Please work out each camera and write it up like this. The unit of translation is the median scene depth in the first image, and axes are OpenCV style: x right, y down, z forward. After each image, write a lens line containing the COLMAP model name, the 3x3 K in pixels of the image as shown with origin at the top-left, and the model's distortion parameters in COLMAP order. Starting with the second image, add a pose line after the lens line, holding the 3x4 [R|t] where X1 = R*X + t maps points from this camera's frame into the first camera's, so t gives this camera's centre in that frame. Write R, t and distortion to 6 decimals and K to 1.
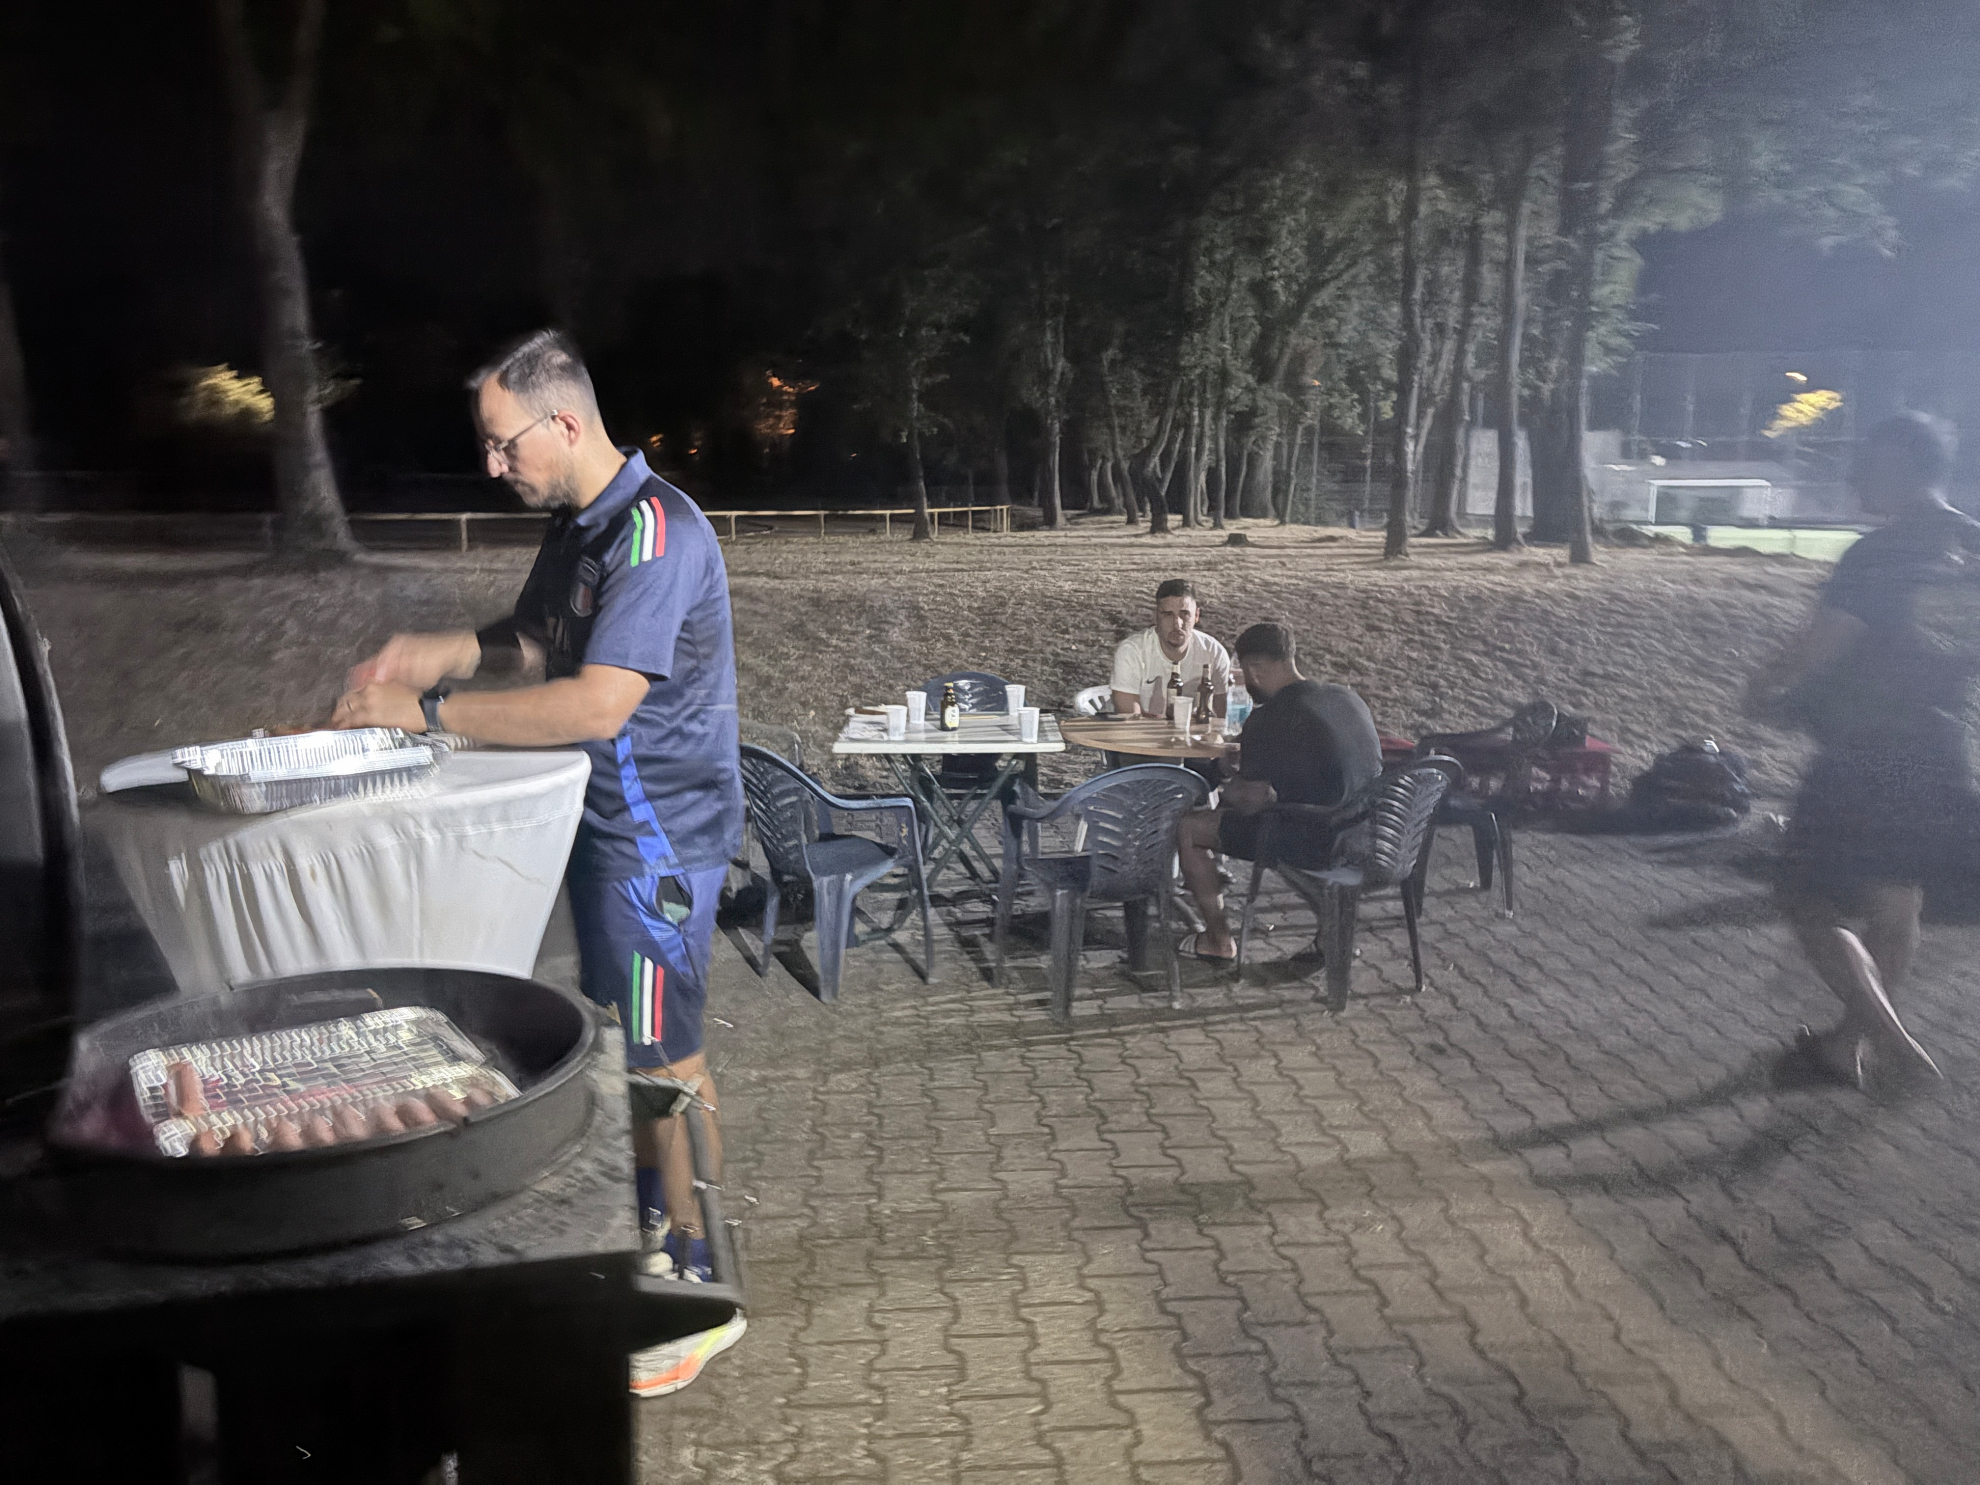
lens RADIAL K [[1492.0, 0, 1019.9], [0, 1492.0, 742.9], [0, 0, 1]] dist [0.051296, -0.049039]
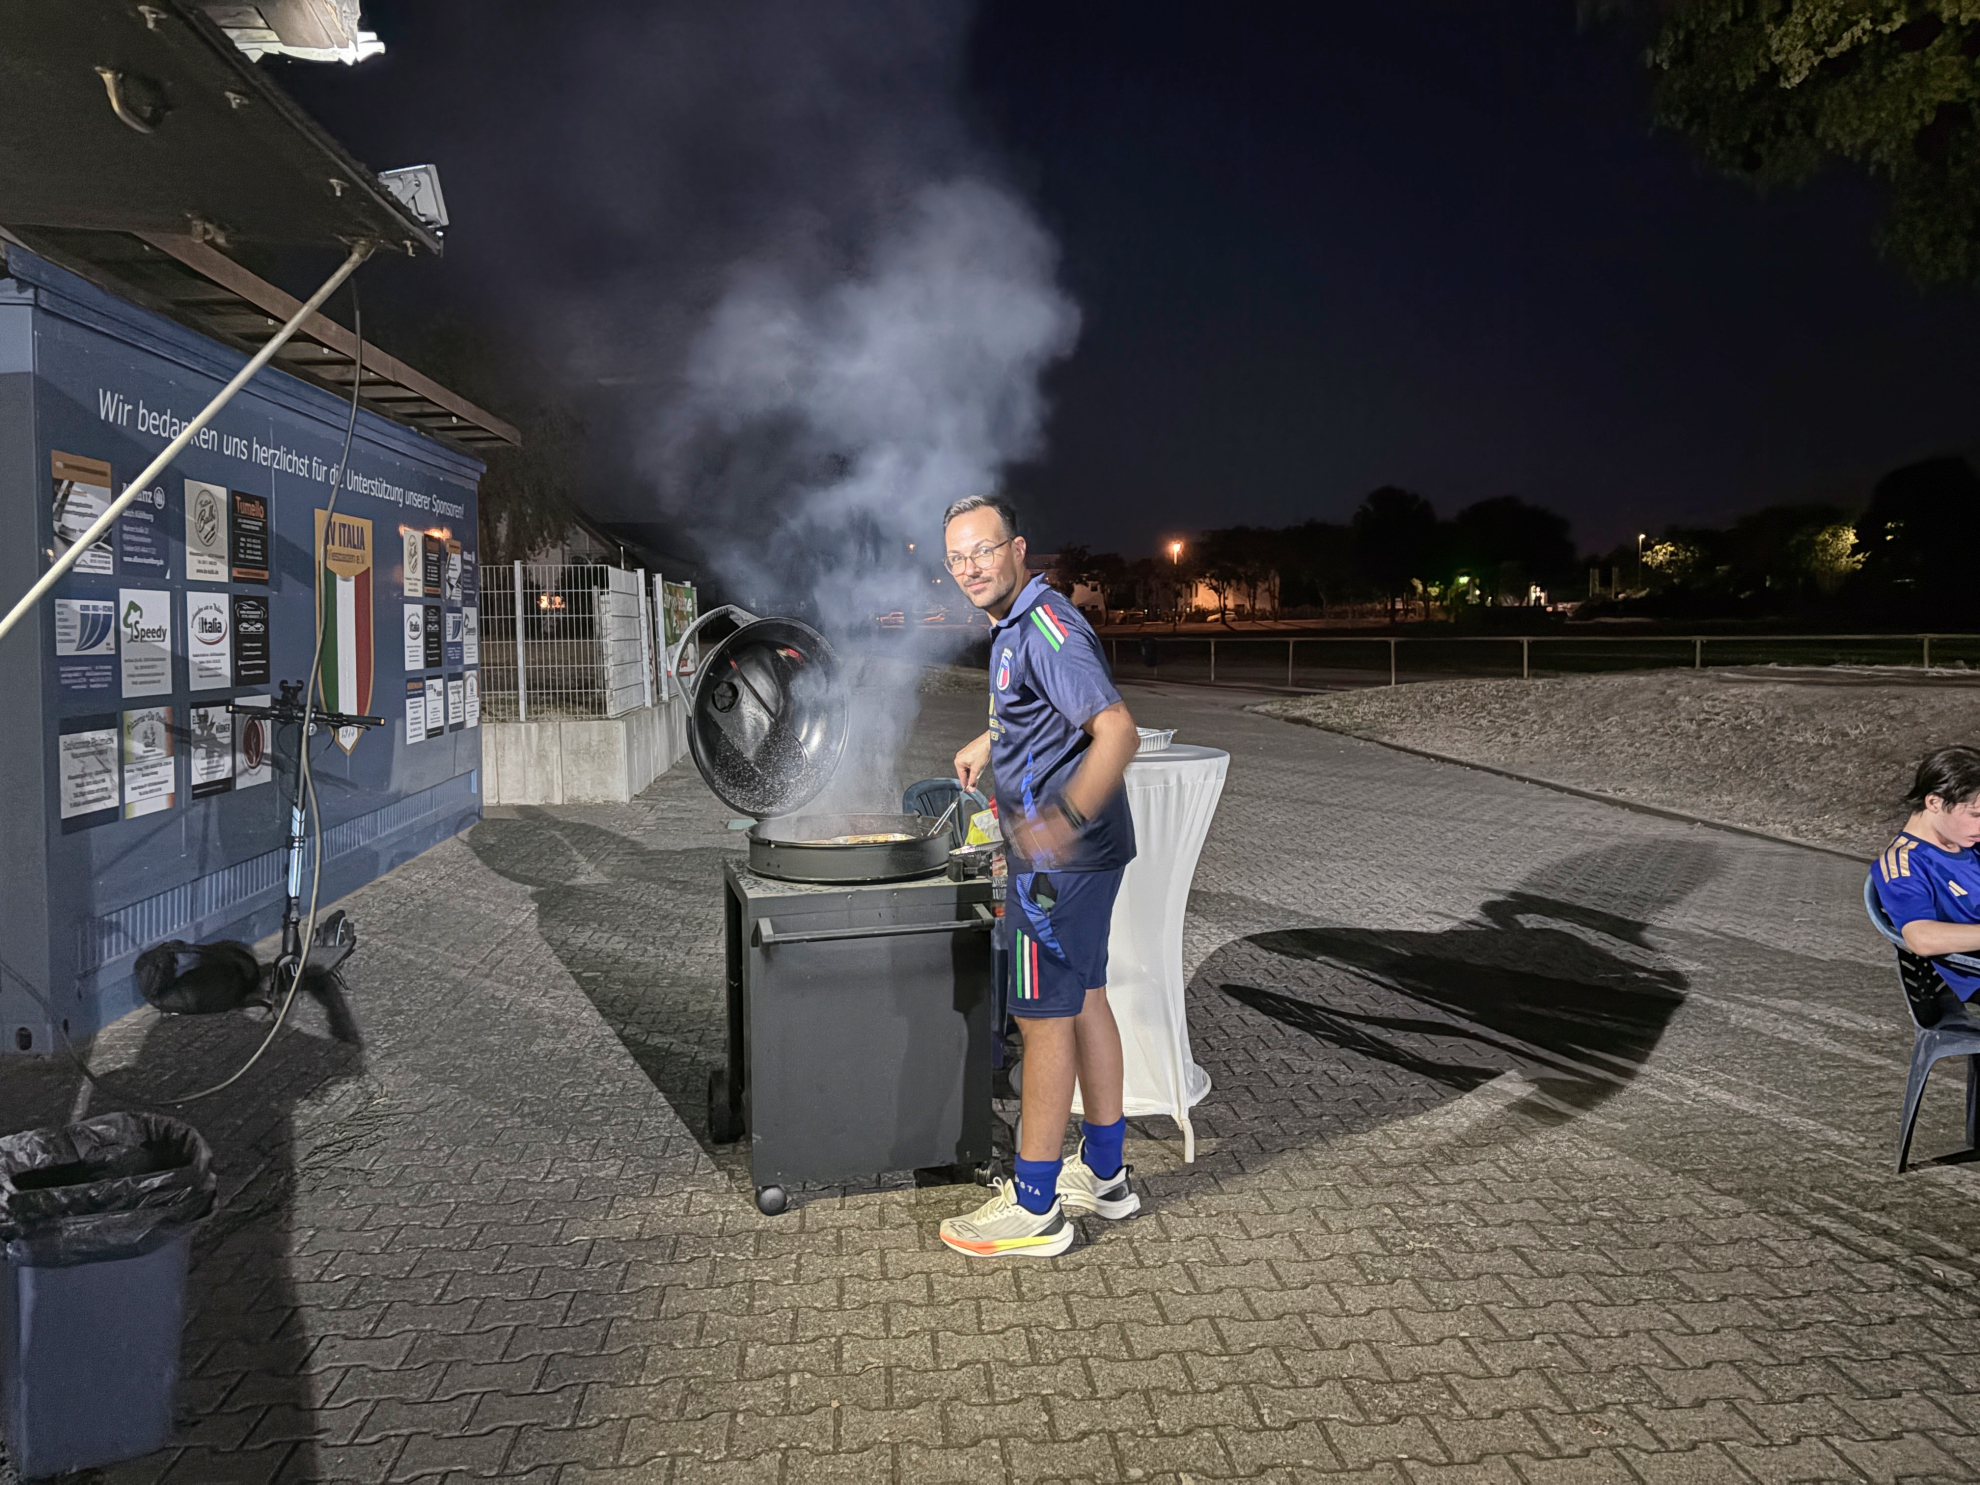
lens RADIAL K [[1492.0, 0, 988.3], [0, 1492.0, 734.0], [0, 0, 1]] dist [0.051296, -0.049039]
pose [[-0.000022, 0.064469, -0.997920, 0.144893], [-0.147166, 0.987054, 0.063770, -0.010454], [0.989112, 0.146861, 0.009466, 0.085035]]
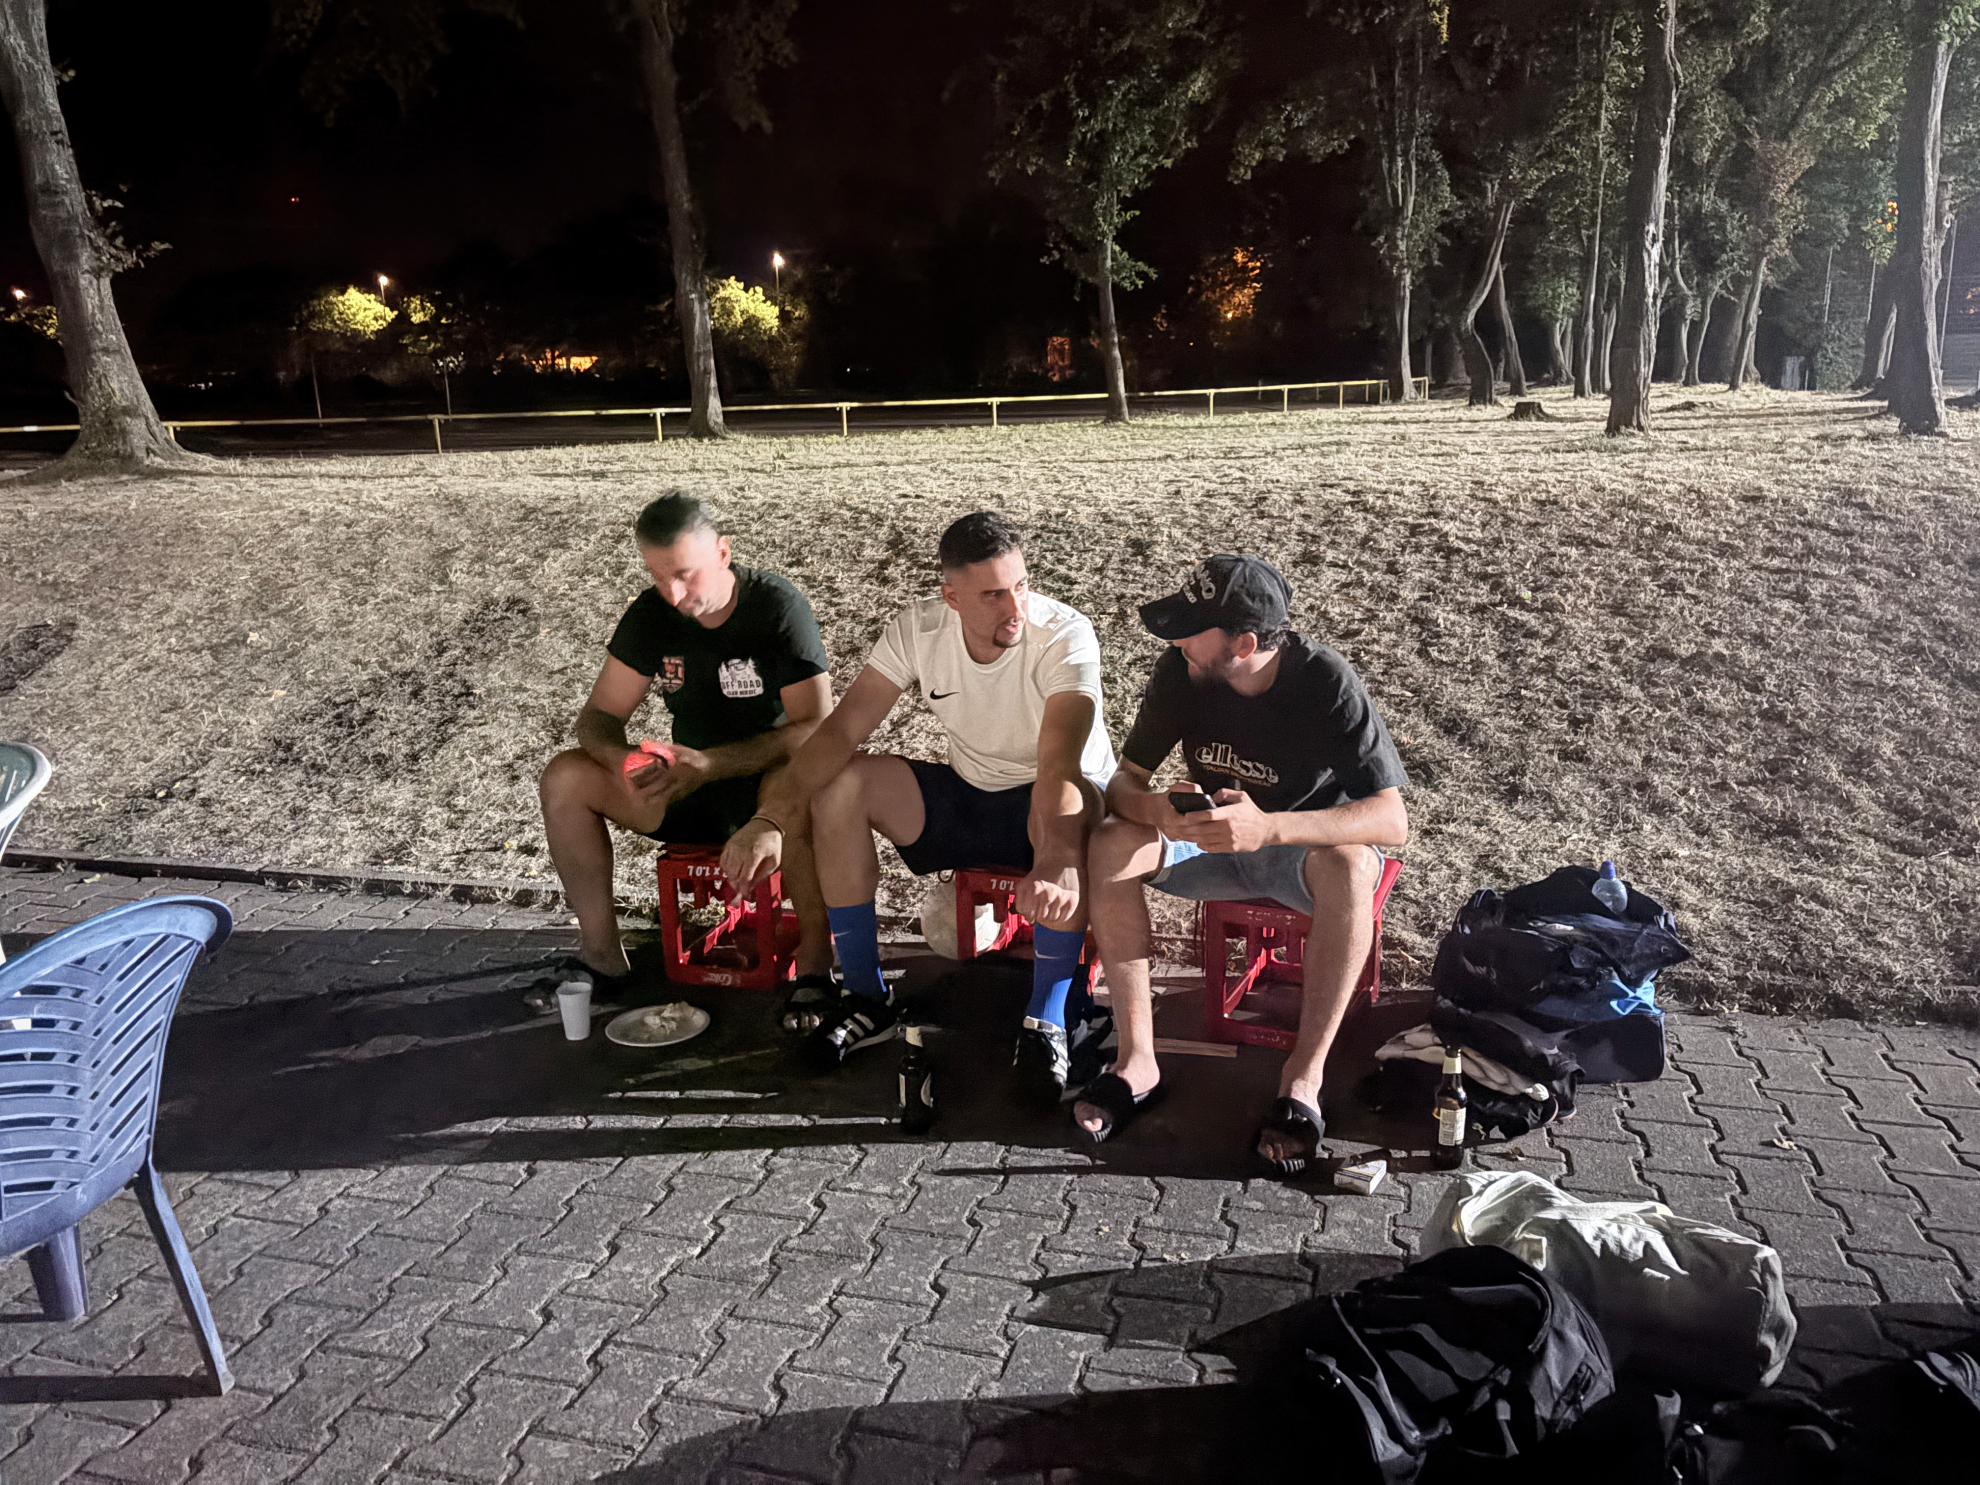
lens RADIAL K [[1492.0, 0, 989.8], [0, 1492.0, 738.7], [0, 0, 1]] dist [0.051296, -0.049039]
pose [[0.936201, 0.047976, -0.348175, 0.153043], [-0.023759, 0.997013, 0.073495, -0.022079], [0.350661, -0.060534, 0.934544, 0.195736]]
